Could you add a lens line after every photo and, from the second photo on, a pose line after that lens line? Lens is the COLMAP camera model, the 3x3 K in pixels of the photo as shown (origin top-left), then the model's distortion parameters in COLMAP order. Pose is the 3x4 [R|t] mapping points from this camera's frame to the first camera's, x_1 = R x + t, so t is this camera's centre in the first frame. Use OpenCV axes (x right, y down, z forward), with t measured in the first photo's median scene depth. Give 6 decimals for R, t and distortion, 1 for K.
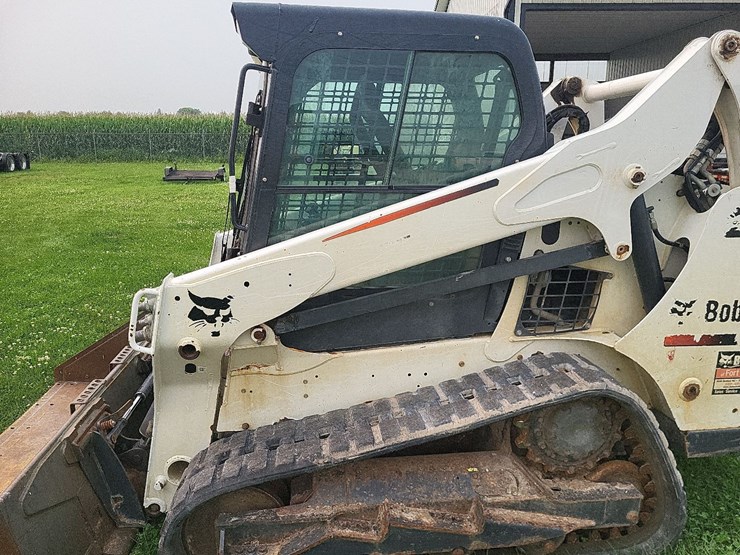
lens RADIAL K [[560.0, 0, 380.2], [0, 560.0, 284.3], [0, 0, 1]] dist [0.042075, -0.010614]
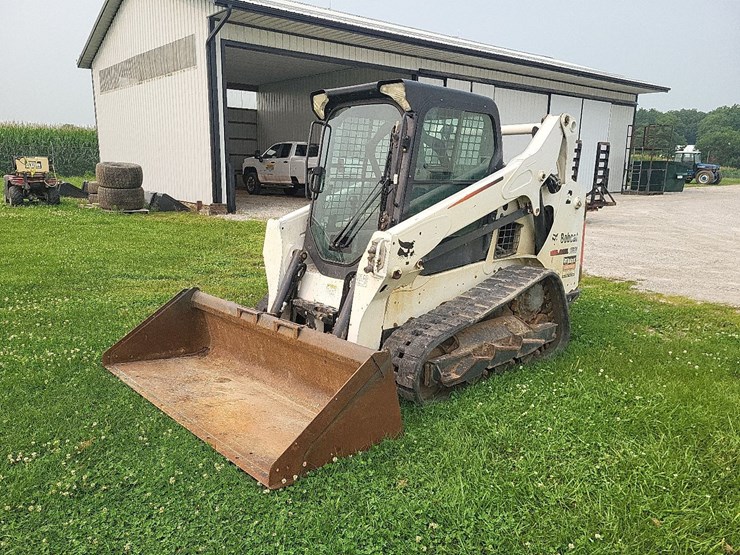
lens RADIAL K [[557.9, 0, 357.7], [0, 557.9, 276.8], [0, 0, 1]] dist [0.031362, -0.001899]
pose [[0.815829, -0.096728, 0.570147, -1.310431], [0.120673, 0.992683, -0.004259, 0.109908], [-0.565563, 0.072276, 0.821532, -0.318896]]
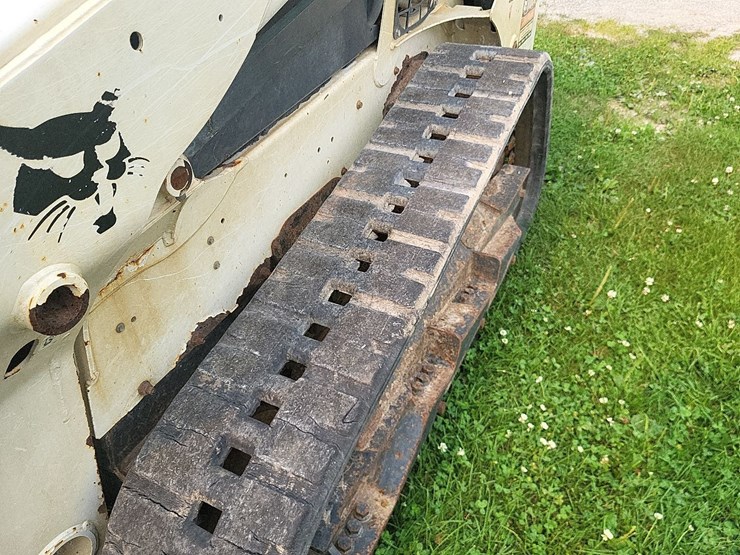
lens RADIAL K [[564.0, 0, 361.2], [0, 564.0, 271.9], [0, 0, 1]] dist [0.046232, -0.016002]
pose [[0.556785, -0.520252, 0.647556, -0.409034], [0.216816, 0.843569, 0.491306, -0.019249], [-0.801861, -0.133152, 0.582485, 0.623022]]
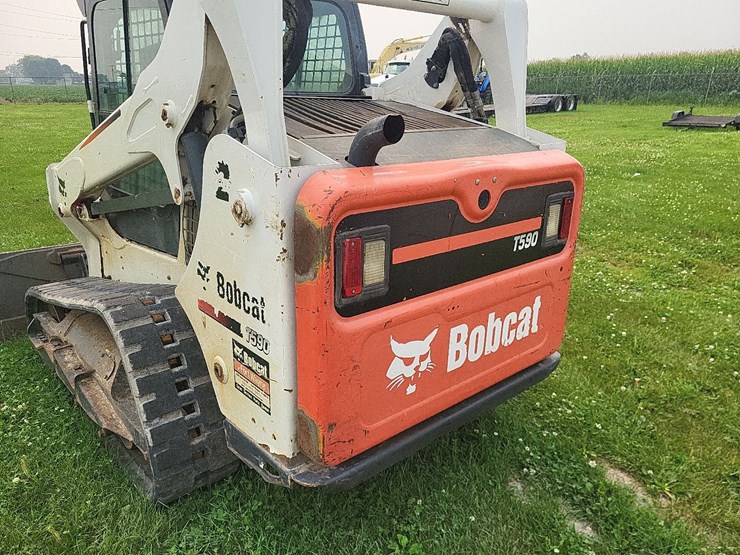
lens RADIAL K [[564.3, 0, 367.3], [0, 564.3, 282.1], [0, 0, 1]] dist [0.047957, -0.028550]
pose [[0.566130, 0.272872, -0.777842, 1.361491], [-0.204072, 0.960642, 0.188472, -0.159776], [0.798656, 0.052036, 0.599534, 0.674165]]
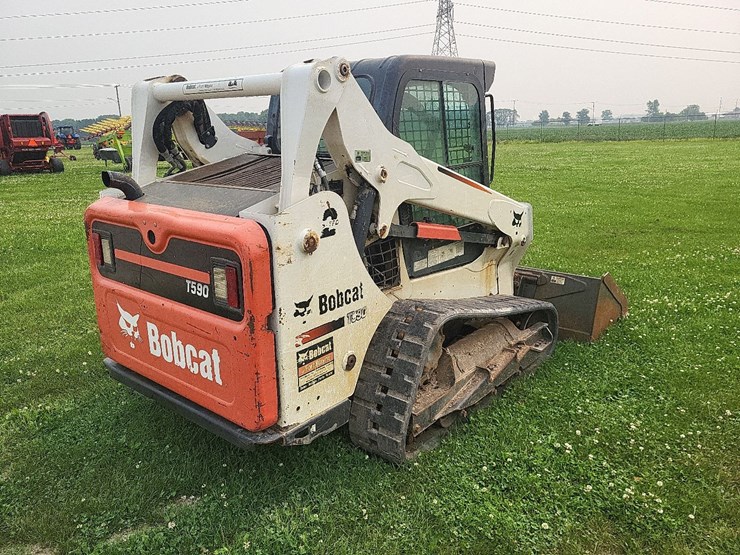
lens RADIAL K [[564.0, 0, 361.2], [0, 564.0, 271.9], [0, 0, 1]] dist [0.046232, -0.016002]
pose [[-0.737864, 0.189551, -0.647787, 1.211694], [-0.132752, 0.900252, 0.414637, -0.626134], [0.661766, 0.391940, -0.639100, 2.365975]]
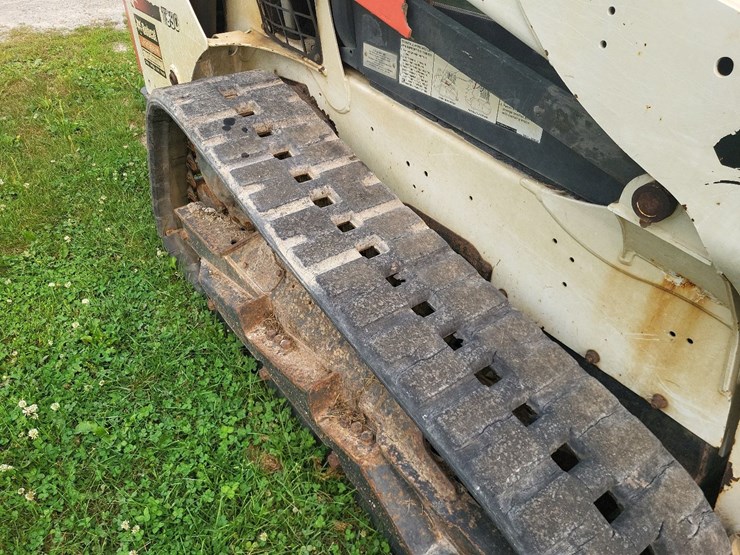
lens RADIAL K [[564.0, 0, 361.2], [0, 564.0, 271.9], [0, 0, 1]] dist [0.046232, -0.016002]
pose [[-0.482325, -0.527544, 0.699329, -0.461204], [0.192903, 0.714766, 0.672234, -0.289216], [-0.854489, 0.459138, -0.242985, 1.764341]]
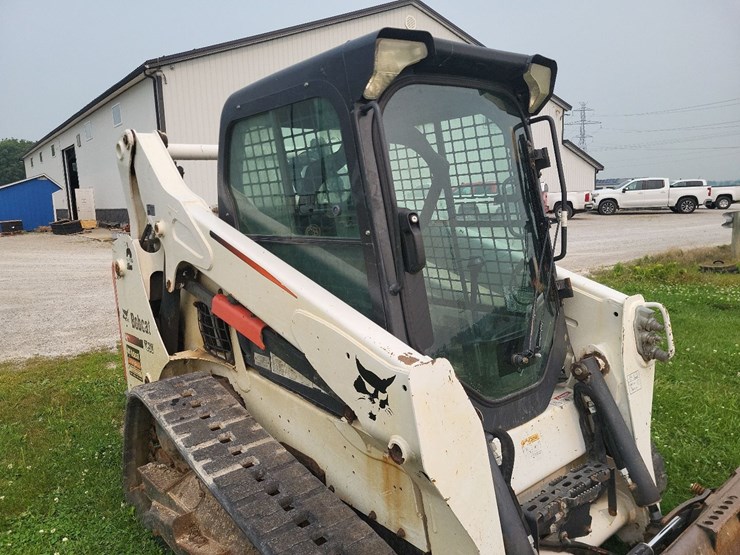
lens RADIAL K [[563.1, 0, 354.5], [0, 563.1, 280.9], [0, 0, 1]] dist [0.039733, -0.005786]
pose [[-0.525651, -0.101006, 0.844683, -0.948662], [0.240633, 0.934721, 0.261520, -0.432676], [-0.815957, 0.340727, -0.467032, 1.809570]]
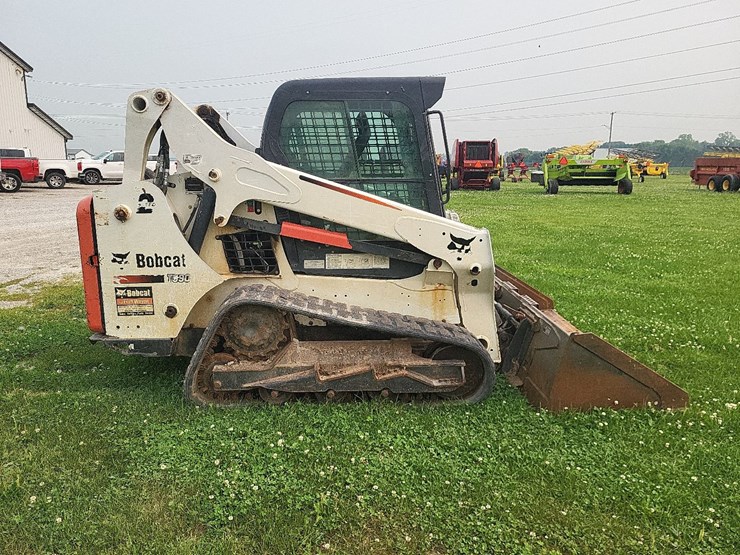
lens RADIAL K [[564.0, 0, 361.2], [0, 564.0, 271.9], [0, 0, 1]] dist [0.046232, -0.016002]
pose [[-0.996472, -0.015777, 0.082433, -0.188651], [0.020556, 0.906378, 0.421967, -0.727218], [-0.081373, 0.422173, -0.902856, 3.029441]]
